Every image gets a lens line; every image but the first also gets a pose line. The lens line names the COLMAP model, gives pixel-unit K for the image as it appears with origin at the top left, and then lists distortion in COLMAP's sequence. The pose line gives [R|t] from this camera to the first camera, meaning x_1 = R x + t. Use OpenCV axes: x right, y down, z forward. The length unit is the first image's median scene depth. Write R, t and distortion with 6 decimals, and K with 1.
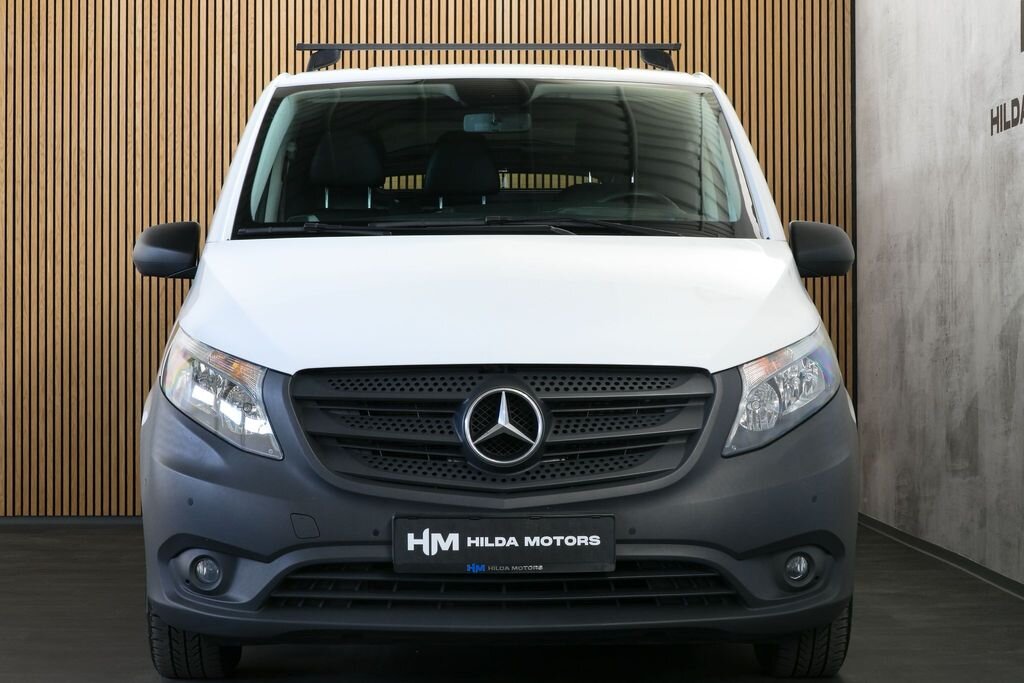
lens RADIAL K [[2129.1, 0, 512.9], [0, 2129.1, 340.4], [0, 0, 1]] dist [-0.094237, 0.000000]
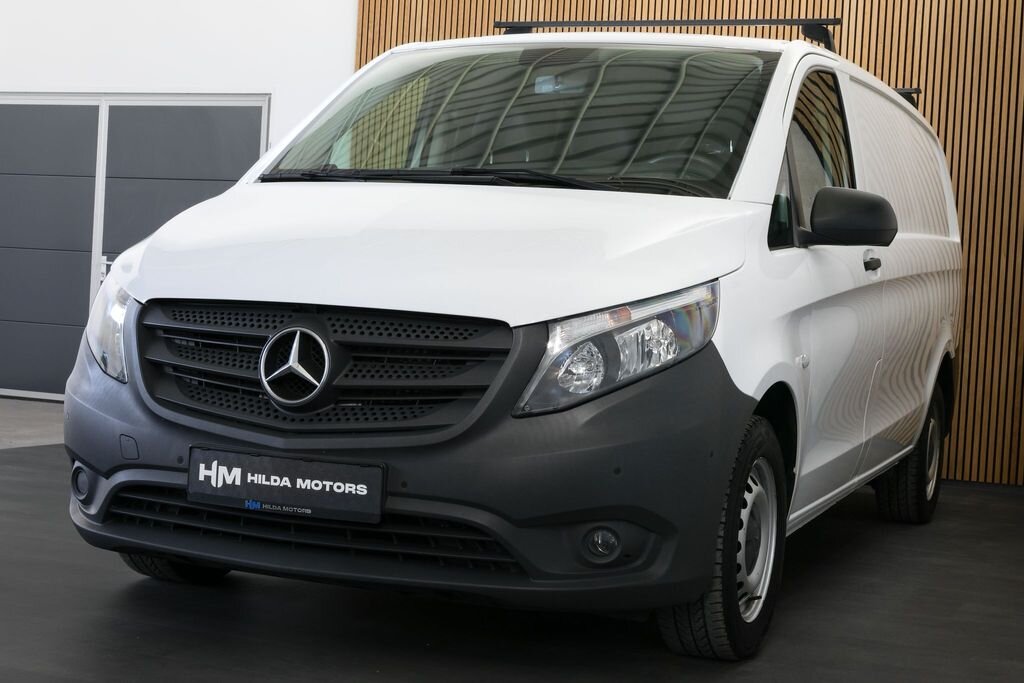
lens RADIAL K [[1683.9, 0, 506.9], [0, 1683.9, 337.9], [0, 0, 1]] dist [-0.142089, 0.000000]
pose [[0.912295, 0.064439, -0.404431, 0.400591], [-0.059622, 0.997920, 0.024509, 0.002259], [0.405170, 0.001754, 0.914240, 0.322969]]
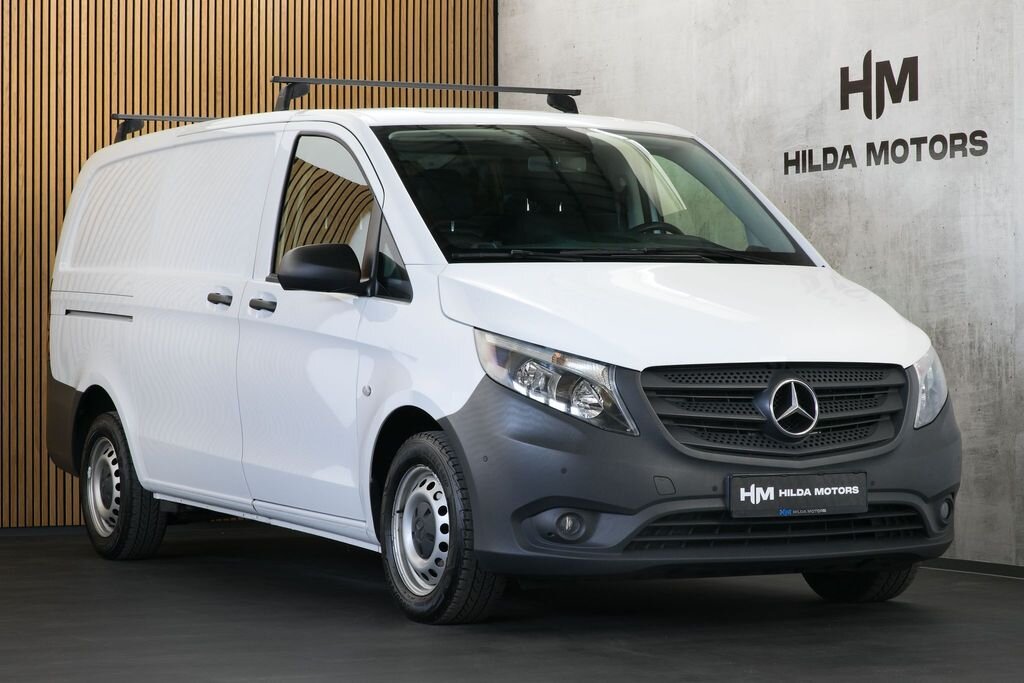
lens RADIAL K [[2777.6, 0, 512.7], [0, 2777.6, 340.3], [0, 0, 1]] dist [-0.073213, 0.000000]
pose [[0.891072, -0.000108, 0.453861, -0.963606], [0.003004, 0.999979, -0.005659, 0.006738], [-0.453851, 0.006407, 0.891054, -0.492980]]
